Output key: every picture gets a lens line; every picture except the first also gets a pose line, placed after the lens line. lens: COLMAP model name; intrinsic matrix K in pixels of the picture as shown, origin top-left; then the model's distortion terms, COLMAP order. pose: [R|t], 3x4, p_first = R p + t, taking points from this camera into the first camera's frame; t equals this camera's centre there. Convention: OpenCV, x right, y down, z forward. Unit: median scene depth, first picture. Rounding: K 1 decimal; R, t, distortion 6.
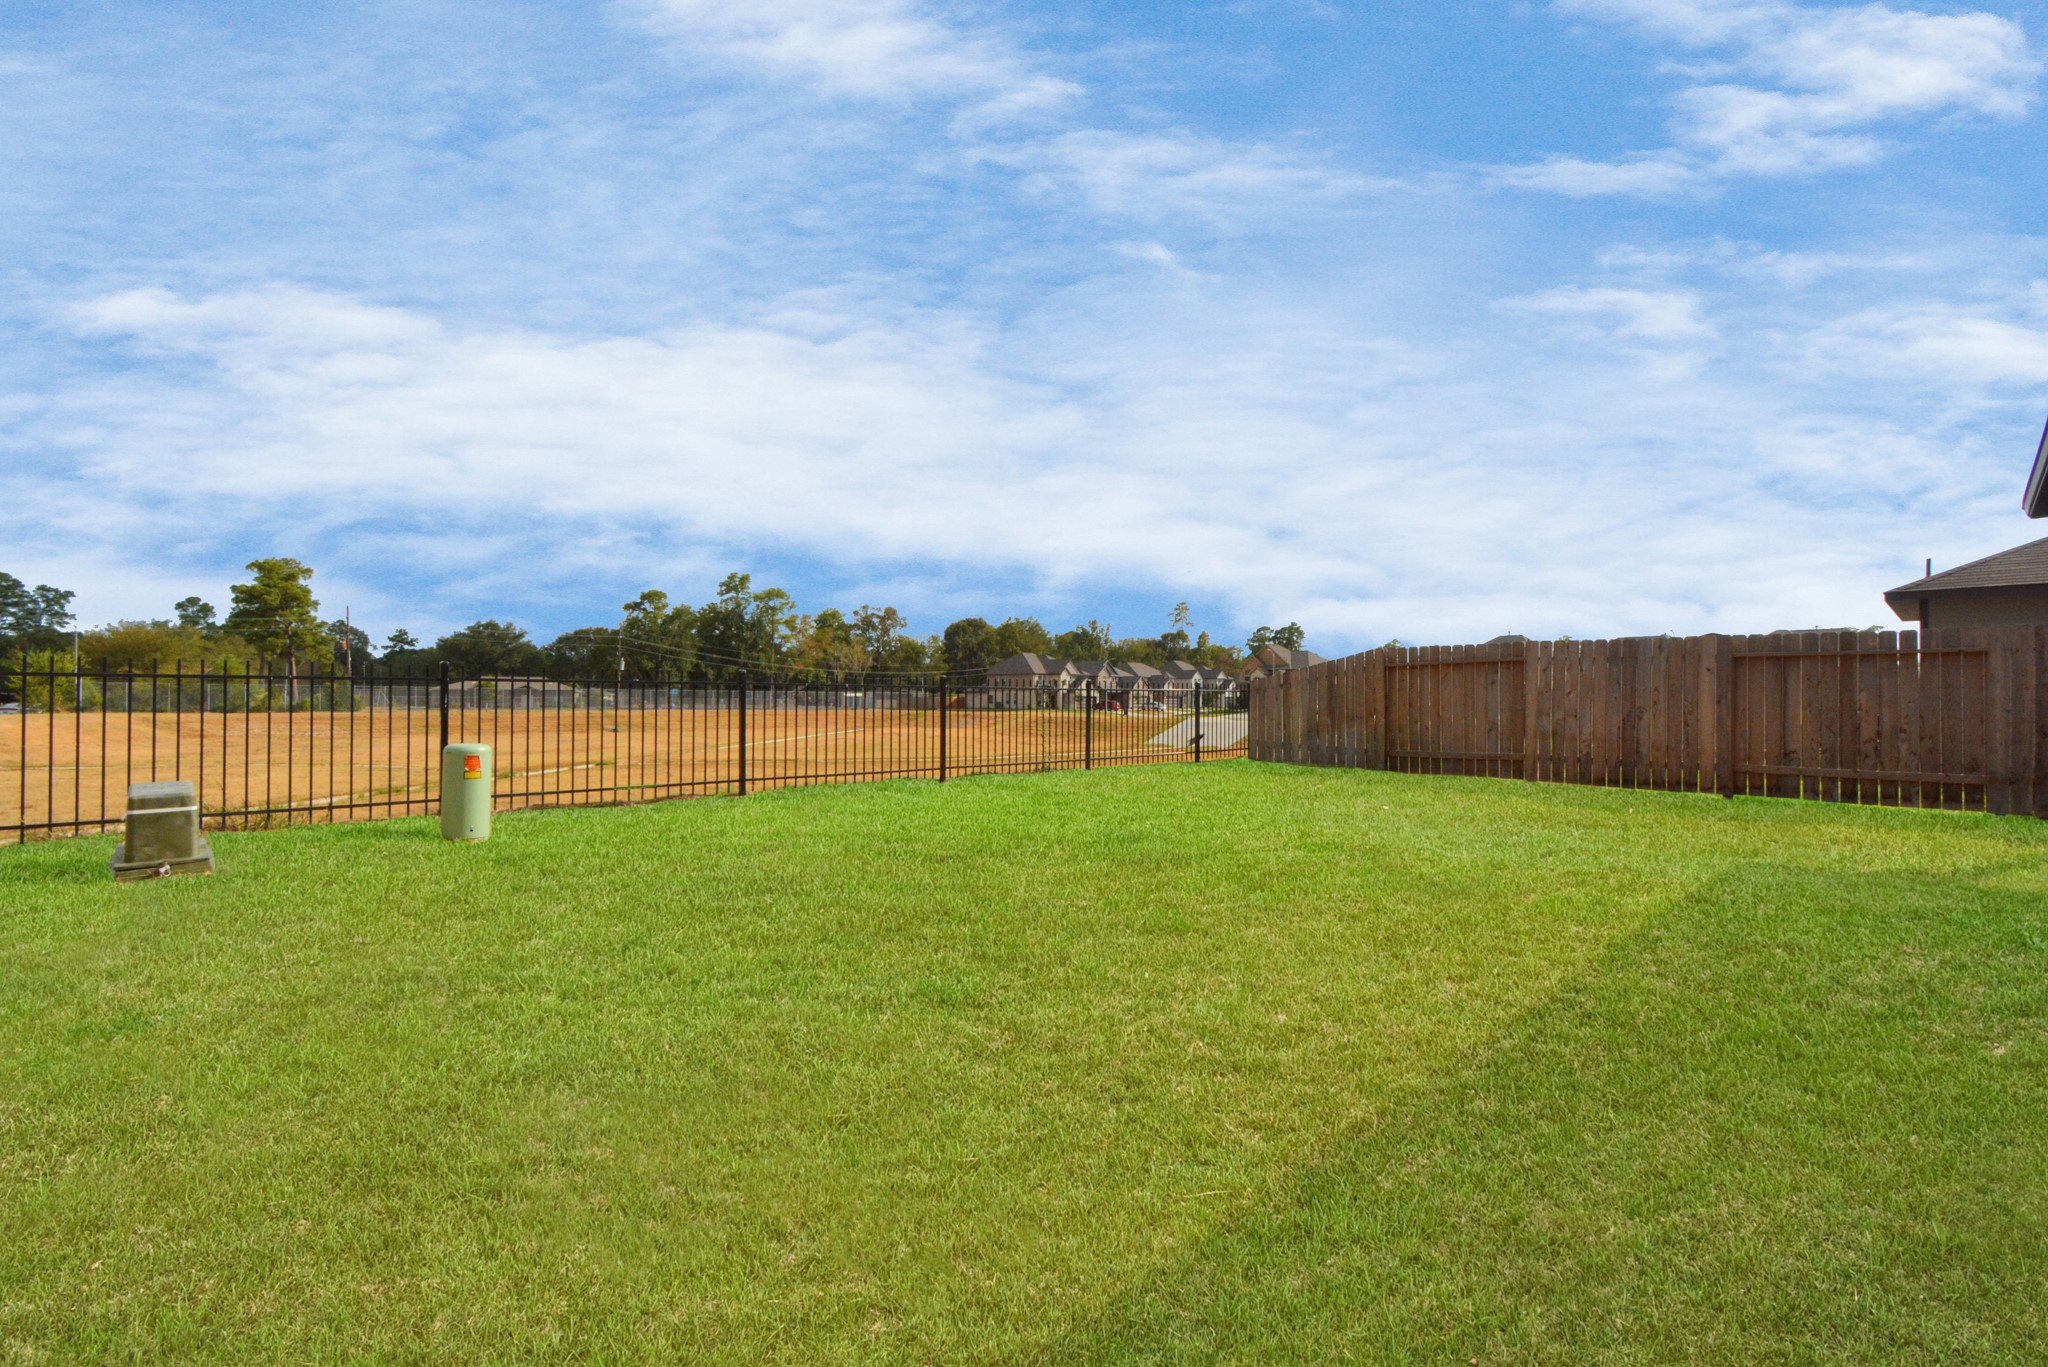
lens RADIAL K [[940.5, 0, 978.6], [0, 940.5, 657.3], [0, 0, 1]] dist [0.010792, -0.000404]
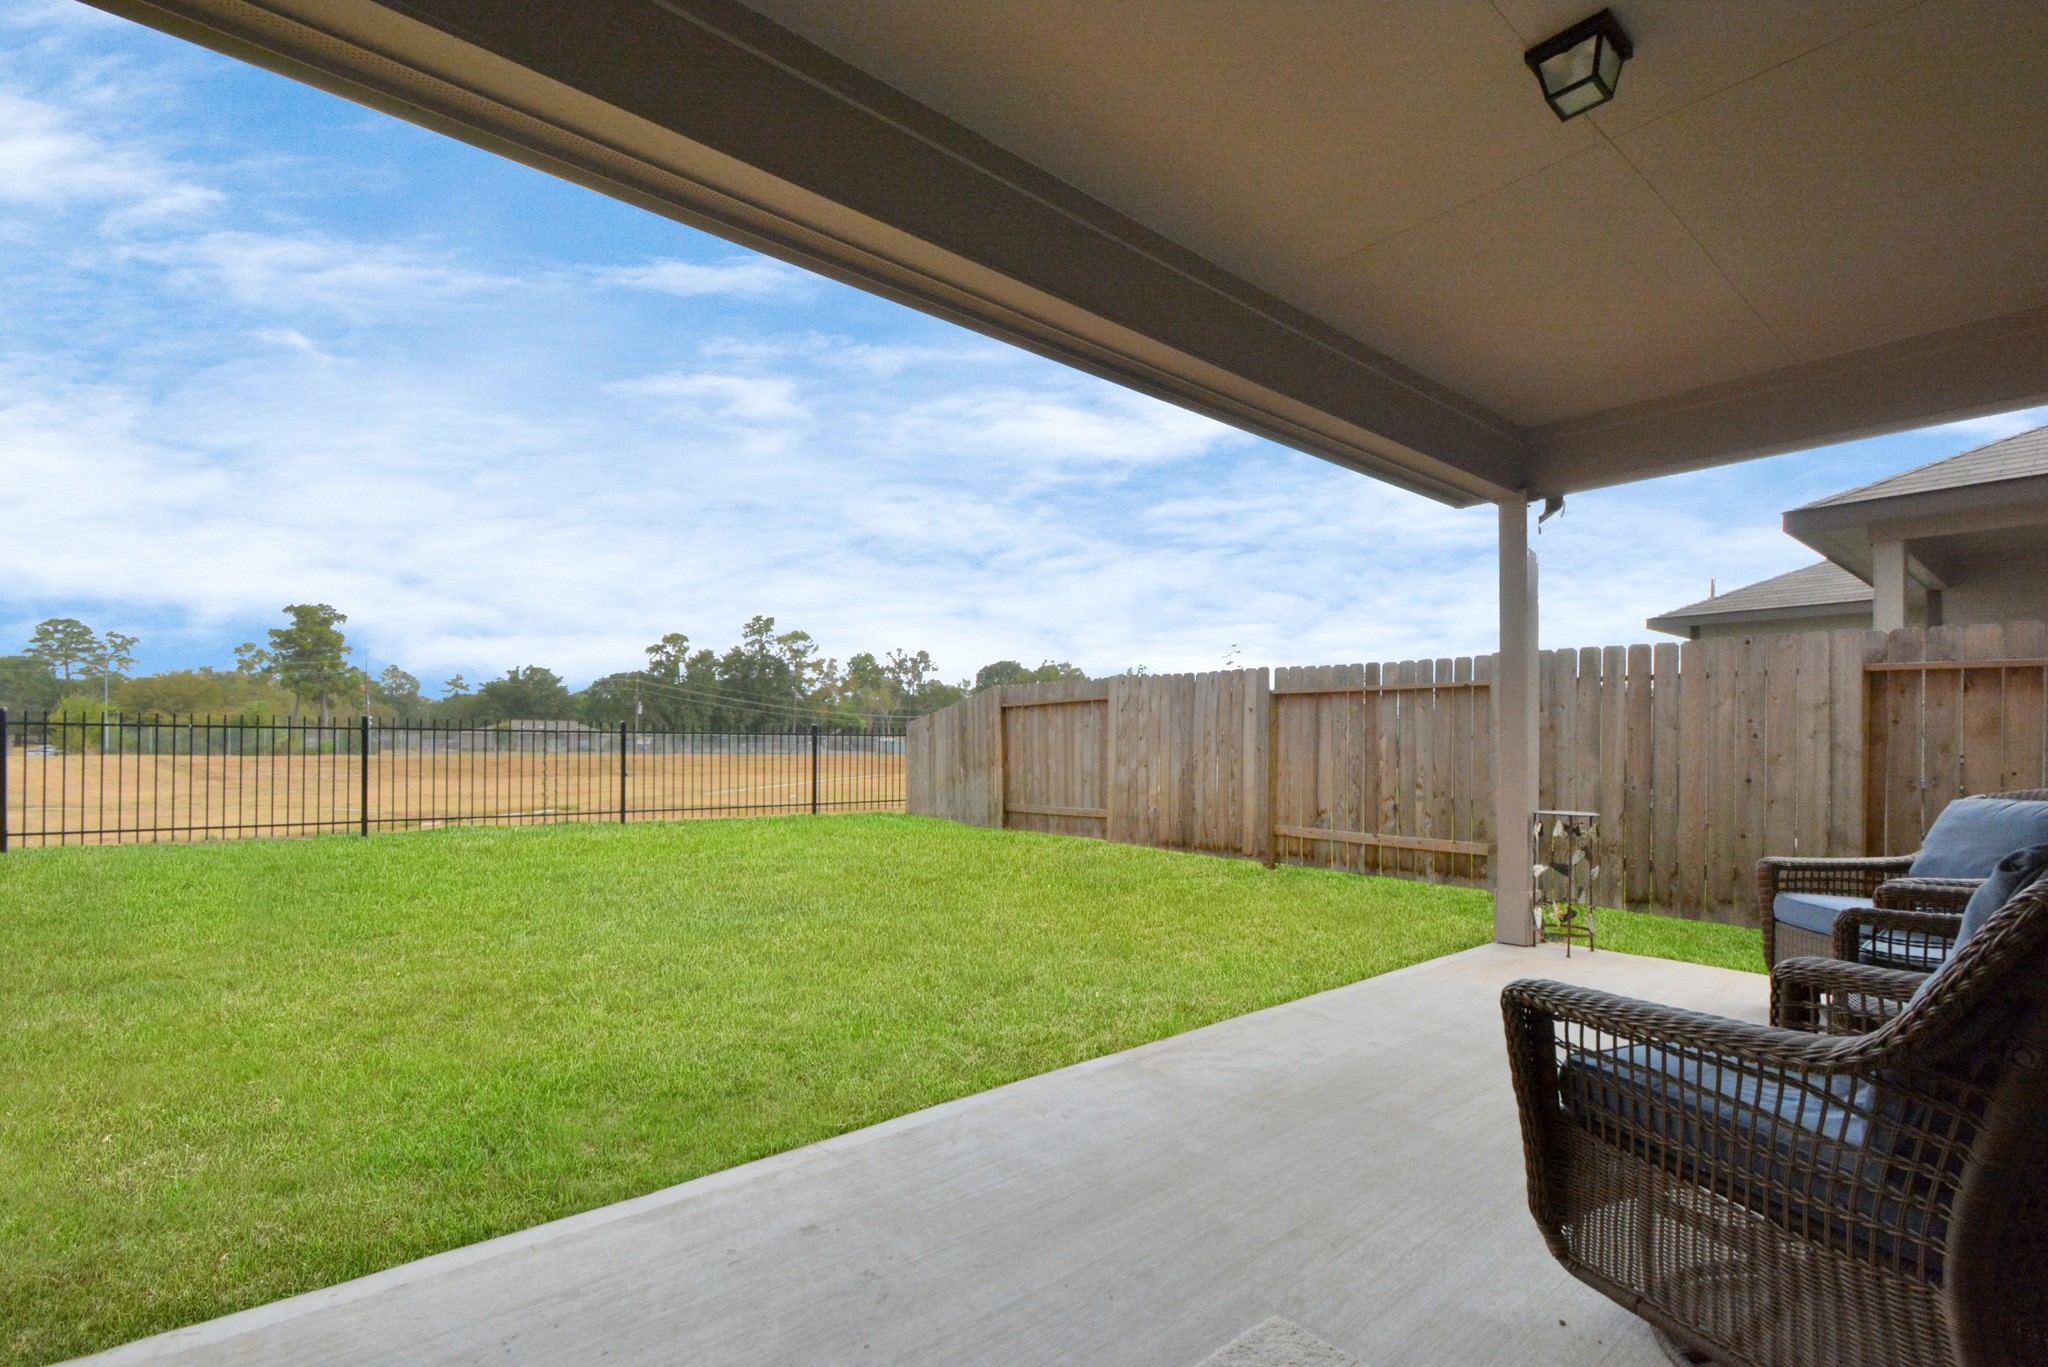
lens RADIAL K [[940.5, 0, 1097.3], [0, 940.5, 725.9], [0, 0, 1]] dist [0.010792, -0.000404]
pose [[0.999808, 0.014200, -0.013523, 0.916926], [-0.013643, 0.999091, 0.040396, -0.006292], [0.014084, -0.040204, 0.999092, -0.142188]]
